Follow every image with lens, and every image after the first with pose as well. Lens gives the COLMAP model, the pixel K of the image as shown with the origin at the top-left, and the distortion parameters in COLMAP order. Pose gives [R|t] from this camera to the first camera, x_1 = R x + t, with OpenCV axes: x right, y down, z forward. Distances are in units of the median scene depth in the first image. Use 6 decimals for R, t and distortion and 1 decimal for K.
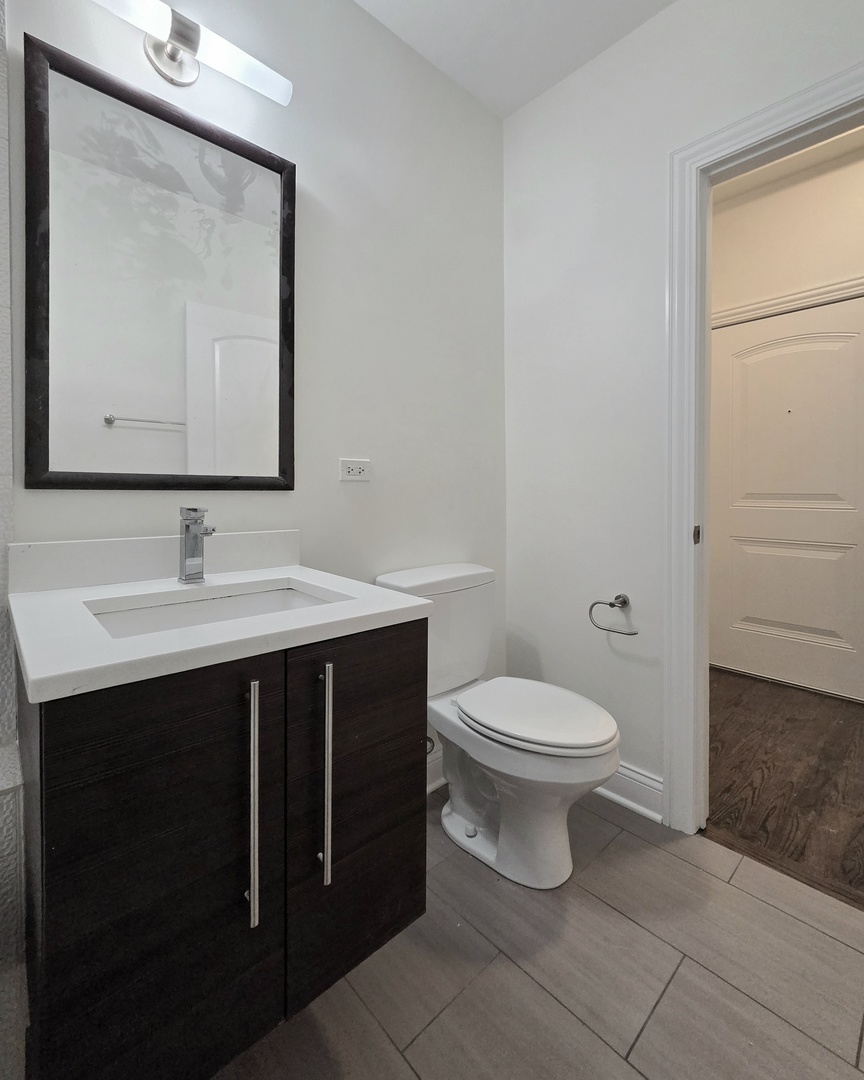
lens RADIAL K [[487.6, 0, 433.9], [0, 487.6, 538.7], [0, 0, 1]] dist [-0.000323, 0.000600]
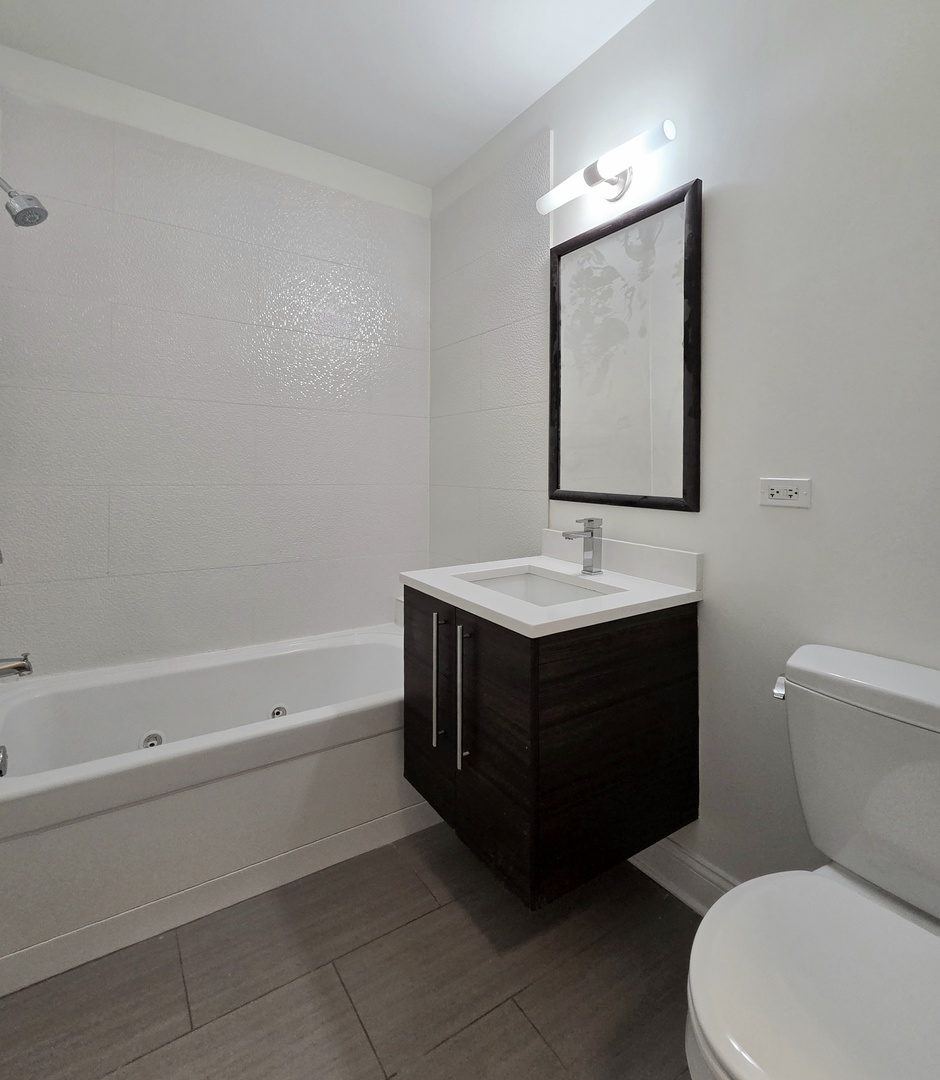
lens RADIAL K [[551.9, 0, 471.0], [0, 551.9, 541.0], [0, 0, 1]] dist [0.001300, 0.000058]
pose [[-0.157406, 0.136068, -0.978115, 1.042716], [-0.100679, 0.983090, 0.152962, -0.201140], [0.982389, 0.122553, -0.141045, 0.877368]]
